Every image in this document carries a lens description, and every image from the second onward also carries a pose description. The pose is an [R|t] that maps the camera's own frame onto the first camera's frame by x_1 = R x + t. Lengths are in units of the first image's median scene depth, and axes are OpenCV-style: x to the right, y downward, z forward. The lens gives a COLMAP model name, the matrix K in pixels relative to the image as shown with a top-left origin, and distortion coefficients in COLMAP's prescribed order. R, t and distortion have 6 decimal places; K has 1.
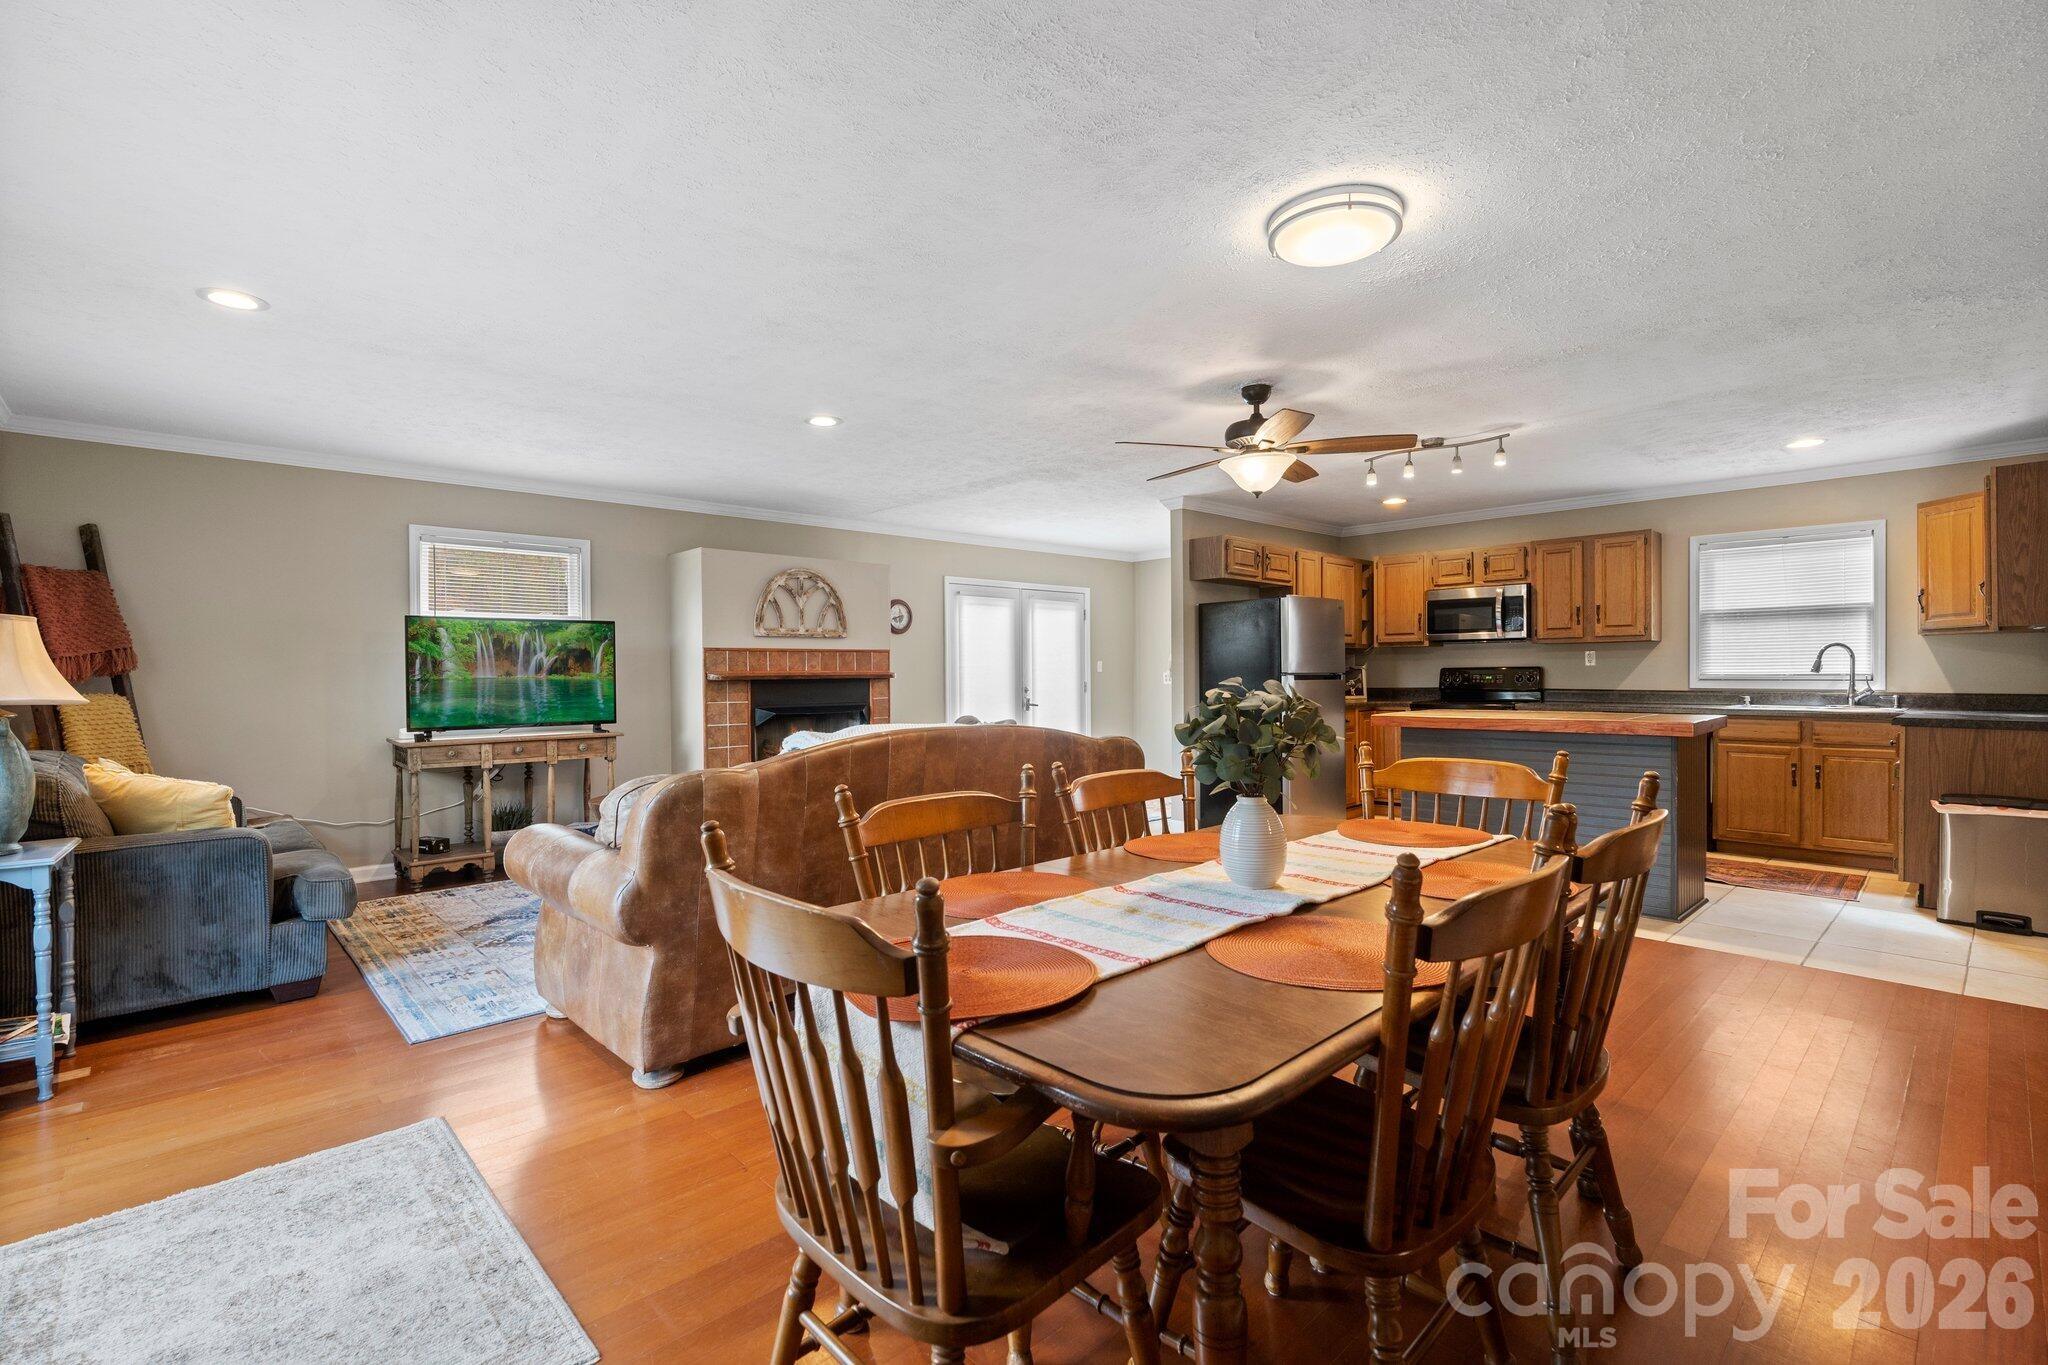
lens RADIAL K [[919.2, 0, 1030.4], [0, 919.2, 675.7], [0, 0, 1]] dist [-0.002364, 0.000284]
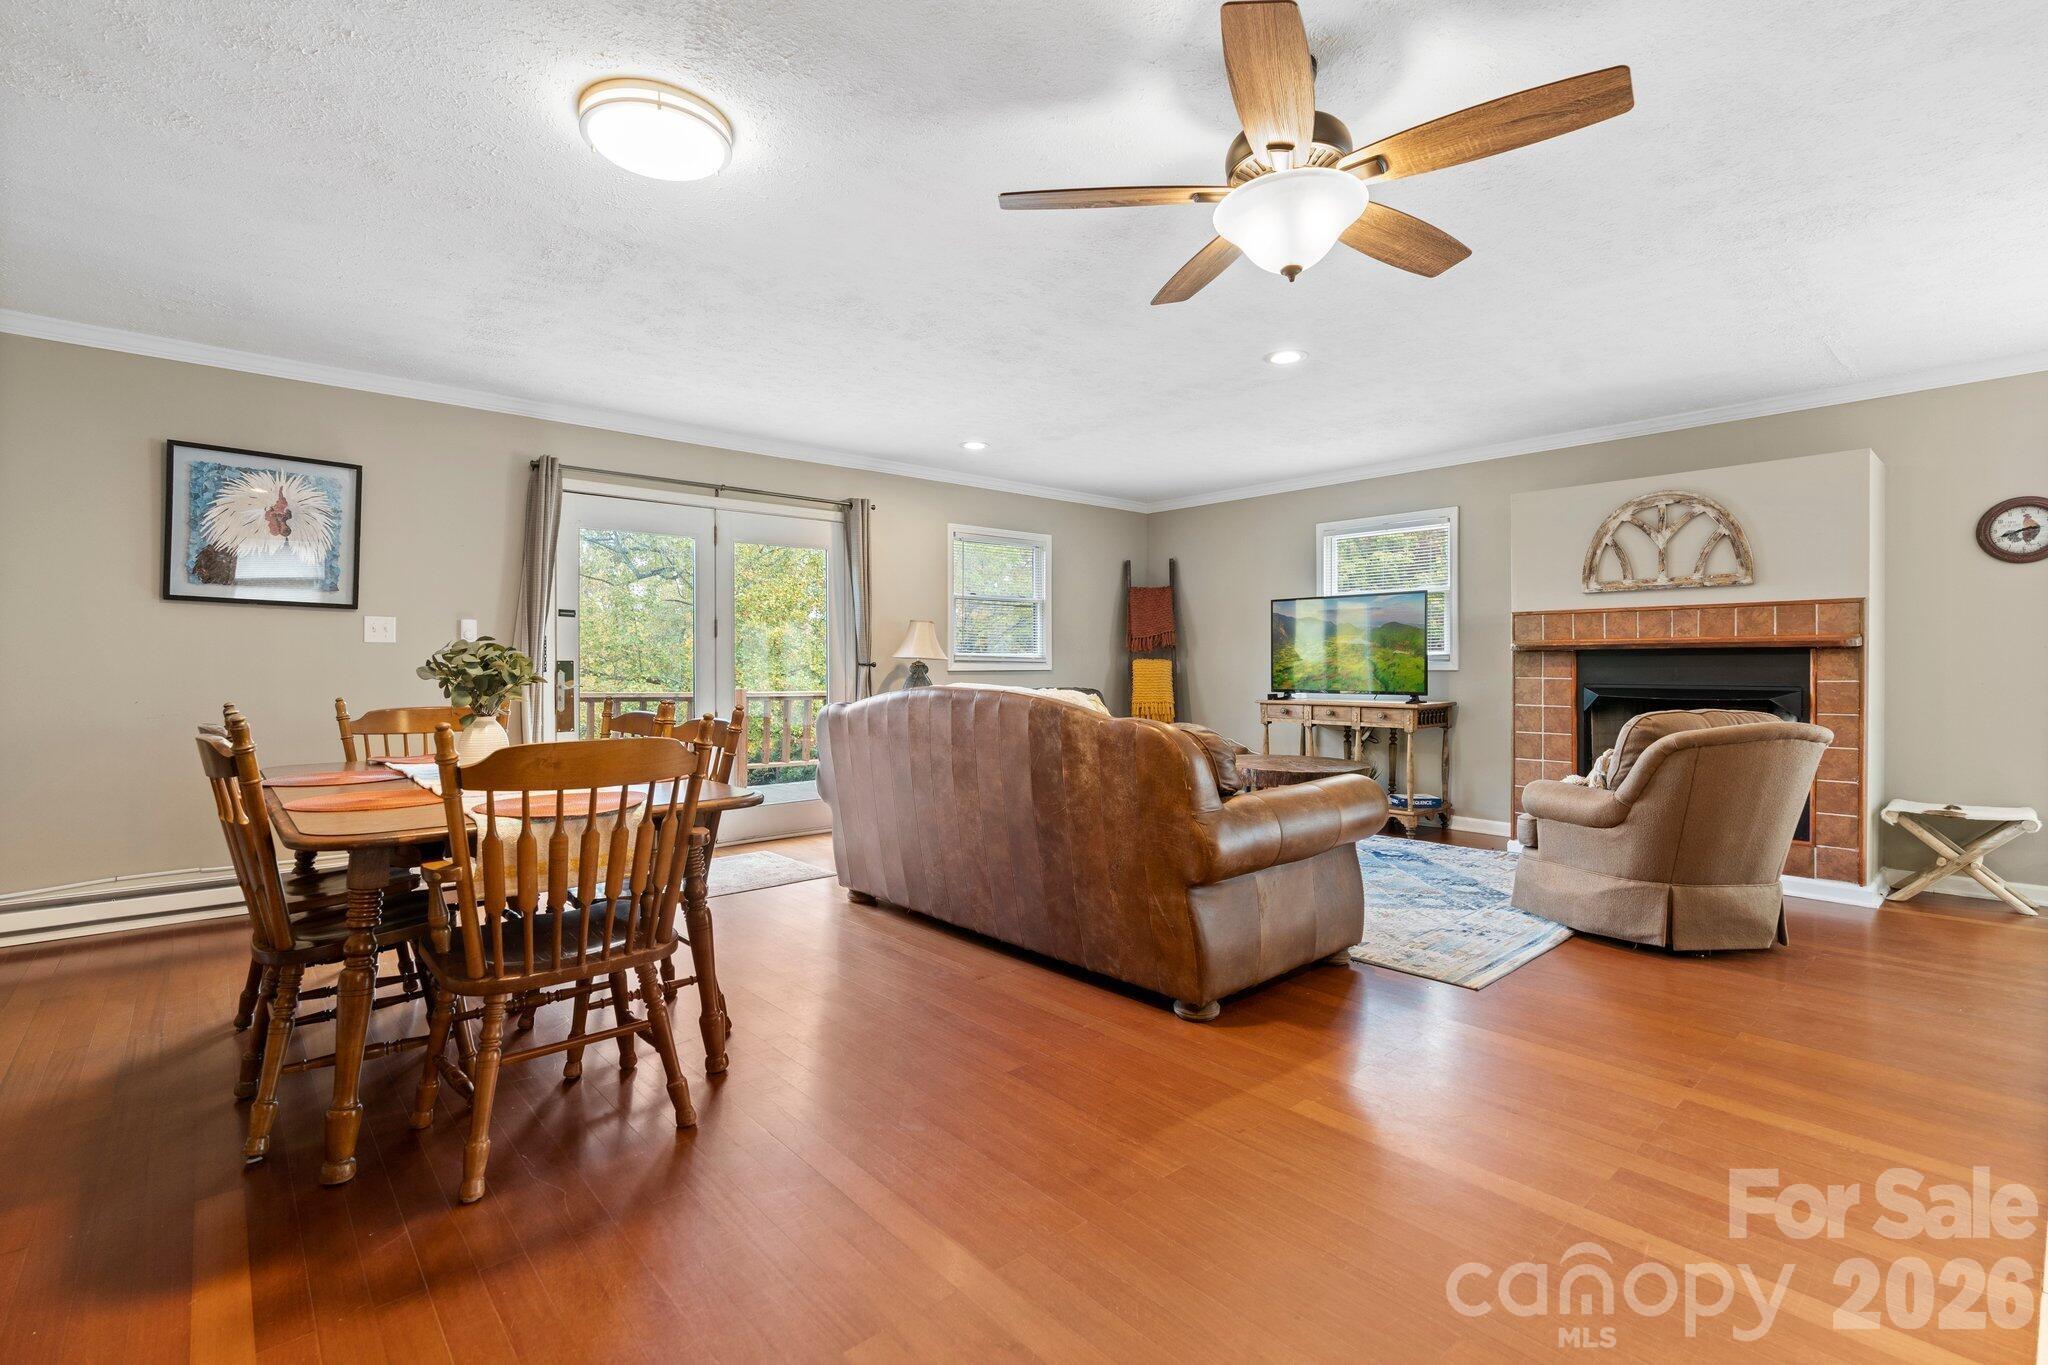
lens RADIAL K [[927.1, 0, 1023.7], [0, 927.1, 667.7], [0, 0, 1]] dist [-0.004649, -0.000197]
pose [[-0.035487, 0.012619, -0.999290, 0.499698], [-0.000958, 0.999919, 0.012661, 0.009570], [0.999370, 0.001406, -0.035472, 0.570491]]
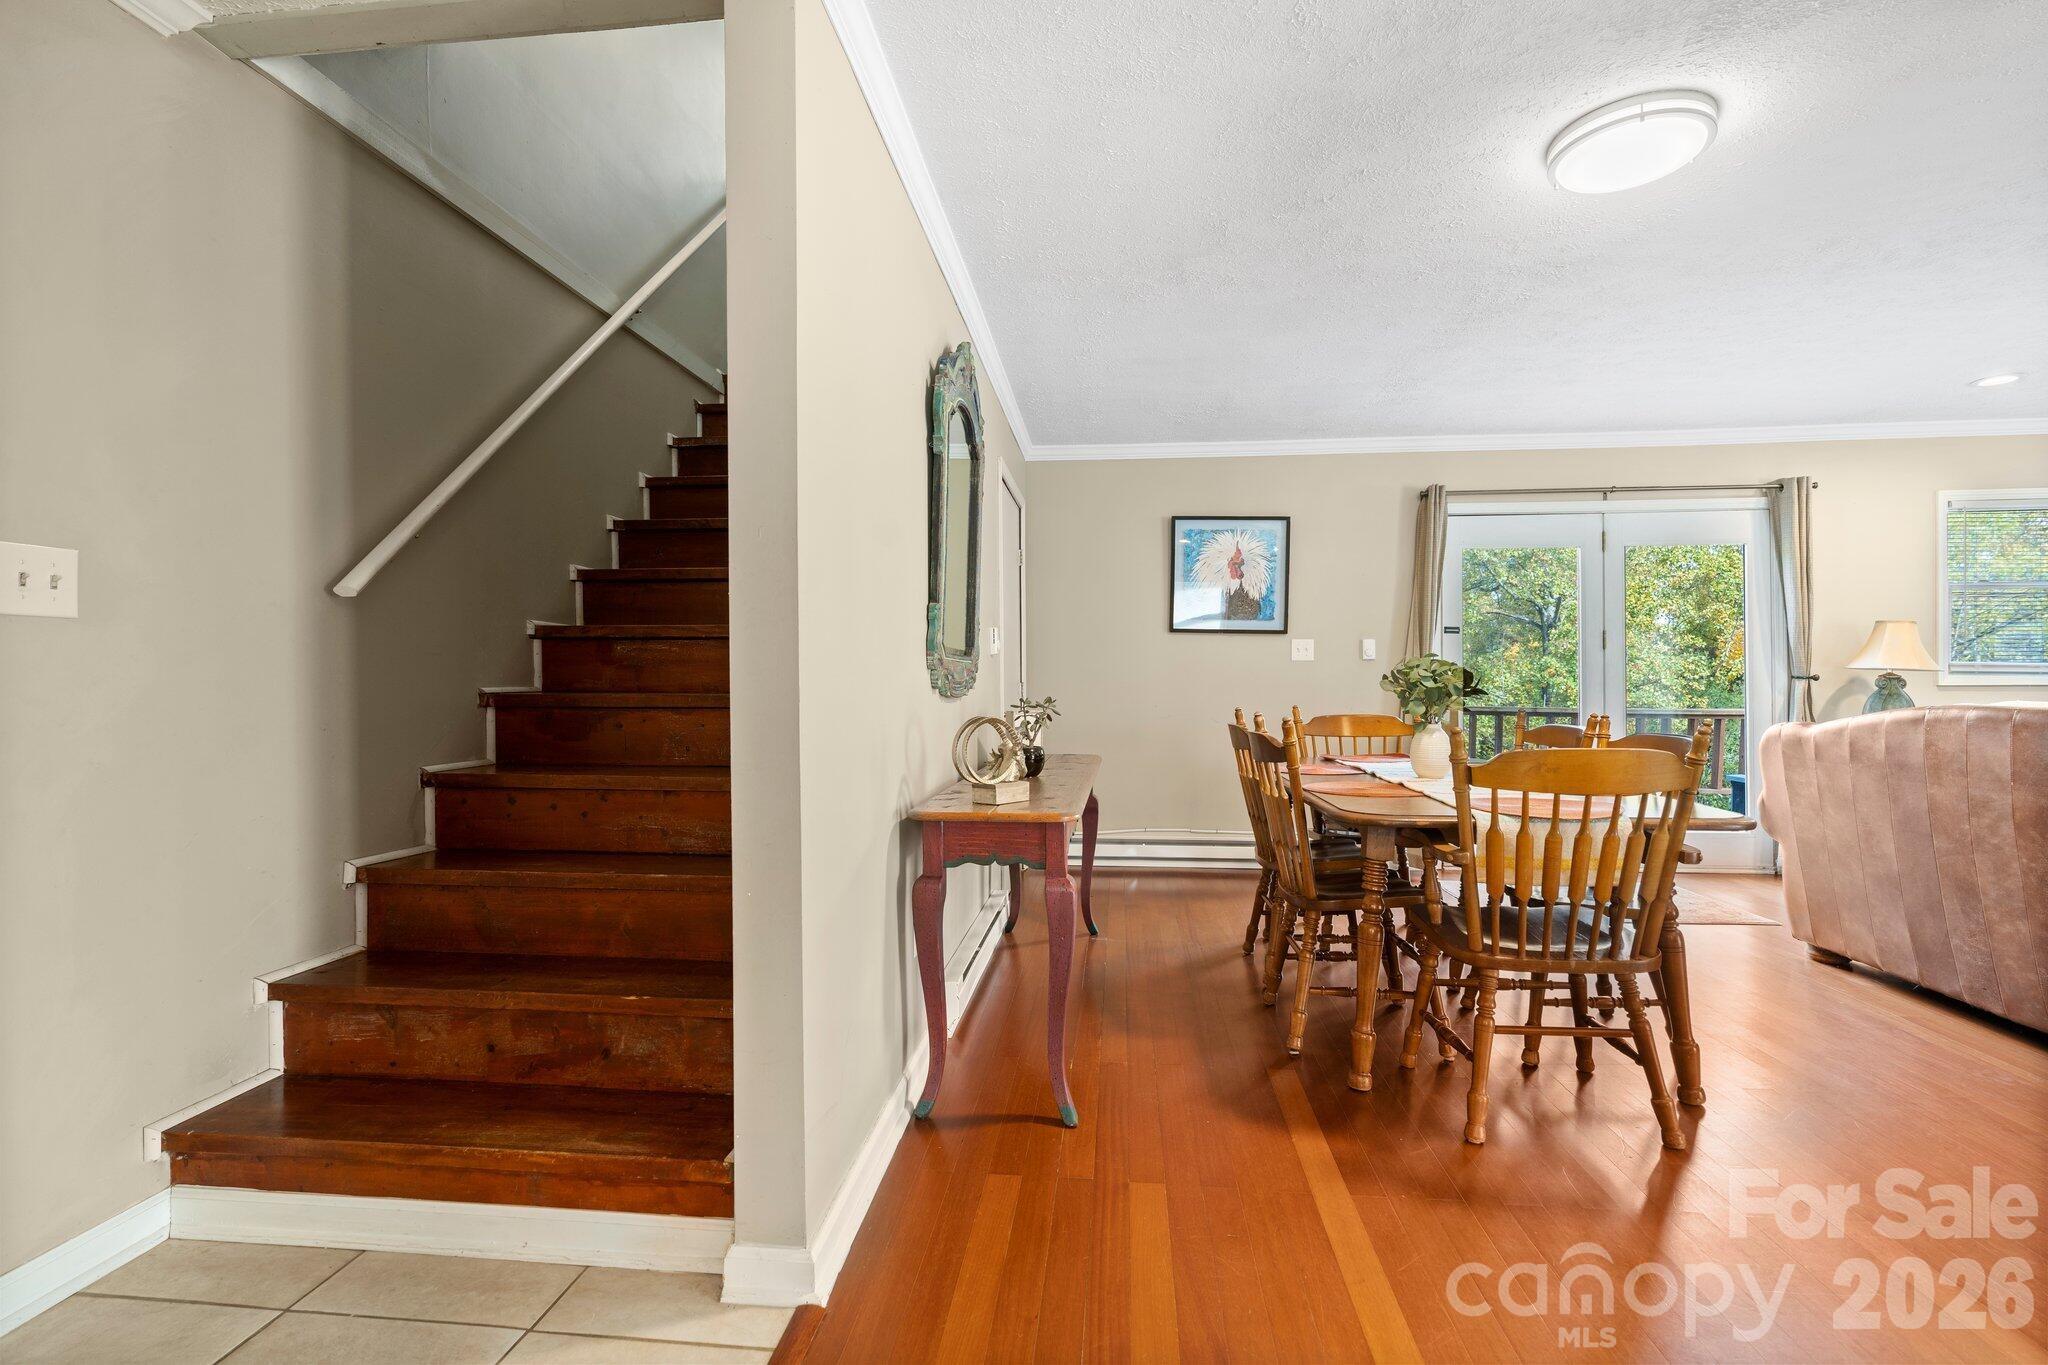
lens RADIAL K [[914.2, 0, 1030.2], [0, 914.2, 691.3], [0, 0, 1]] dist [-0.002446, 0.000316]
pose [[-0.753783, 0.018843, -0.656853, 0.556205], [0.008334, 0.999783, 0.019116, 0.009795], [0.657070, 0.008935, -0.753776, 0.527189]]
